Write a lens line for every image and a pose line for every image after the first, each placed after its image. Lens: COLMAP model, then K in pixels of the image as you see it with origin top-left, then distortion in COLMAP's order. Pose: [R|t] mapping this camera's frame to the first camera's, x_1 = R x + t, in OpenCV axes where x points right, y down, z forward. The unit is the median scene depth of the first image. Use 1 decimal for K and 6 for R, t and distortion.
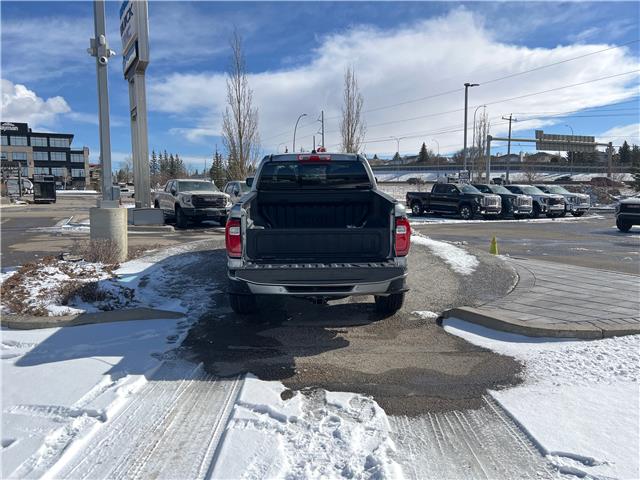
lens RADIAL K [[481.2, 0, 323.9], [0, 481.2, 240.6], [0, 0, 1]] dist [0.021410, -0.003502]
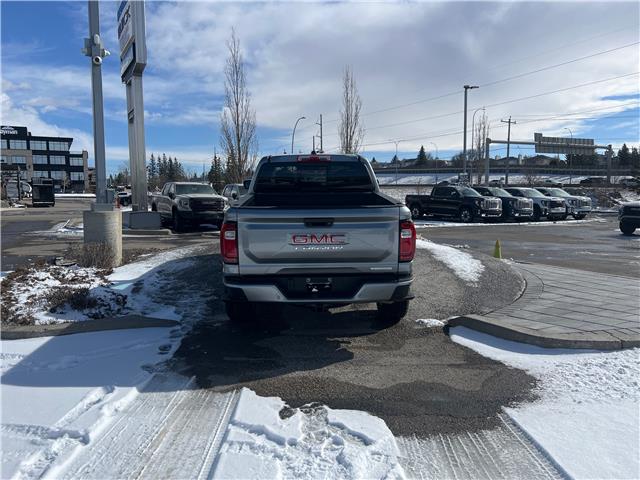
lens RADIAL K [[481.0, 0, 320.0], [0, 481.0, 240.0], [0, 0, 1]] dist [0.022165, -0.006899]
pose [[0.999989, -0.000483, -0.004737, -0.003682], [0.000446, 0.999970, -0.007749, -0.002769], [0.004740, 0.007747, 0.999959, 0.044134]]
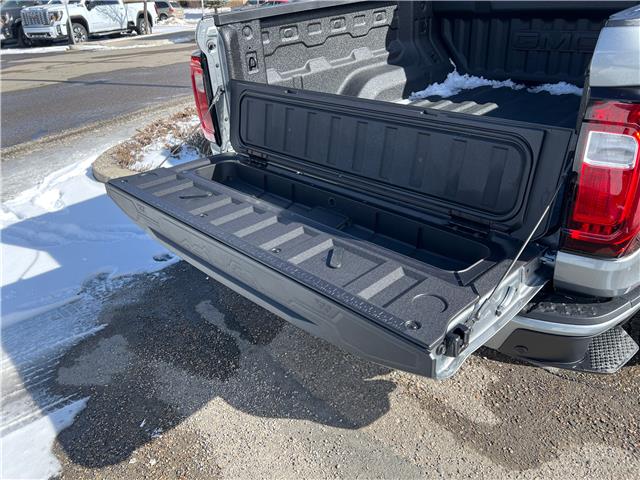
lens RADIAL K [[481.0, 0, 320.0], [0, 481.0, 240.0], [0, 0, 1]] dist [0.022165, -0.006899]
pose [[0.677958, 0.320406, -0.661599, 0.189179], [-0.057933, 0.920500, 0.386424, -0.053174], [0.732814, -0.223651, 0.642622, 0.612141]]
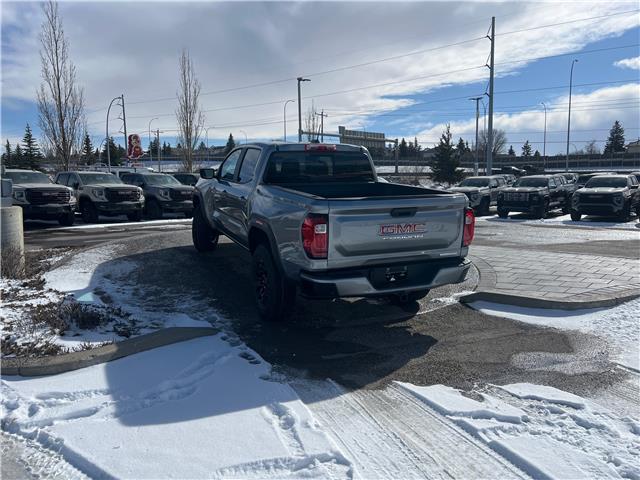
lens RADIAL K [[481.0, 0, 320.0], [0, 481.0, 240.0], [0, 0, 1]] dist [0.022165, -0.006899]
pose [[0.923682, -0.051750, 0.379648, -0.427183], [0.045269, 0.998637, 0.025987, -0.017998], [-0.380476, -0.006817, 0.924766, 0.138154]]
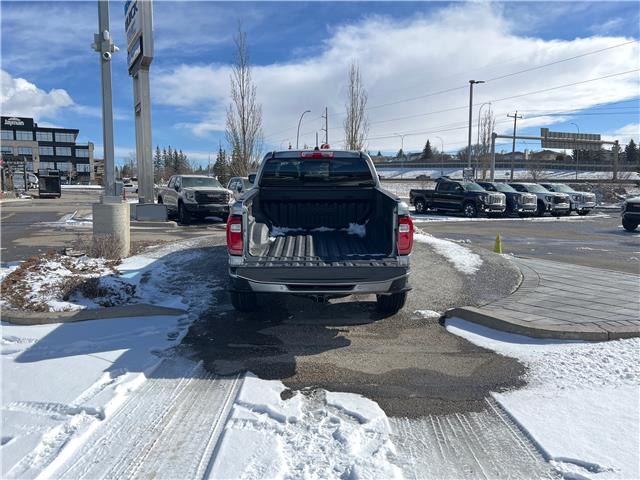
lens RADIAL K [[481.3, 0, 321.0], [0, 481.3, 239.2], [0, 0, 1]] dist [0.020504, -0.002921]
pose [[0.999891, 0.008518, -0.012071, 0.001892], [-0.008469, 0.999956, 0.004072, -0.002329], [0.012105, -0.003969, 0.999919, 0.007635]]
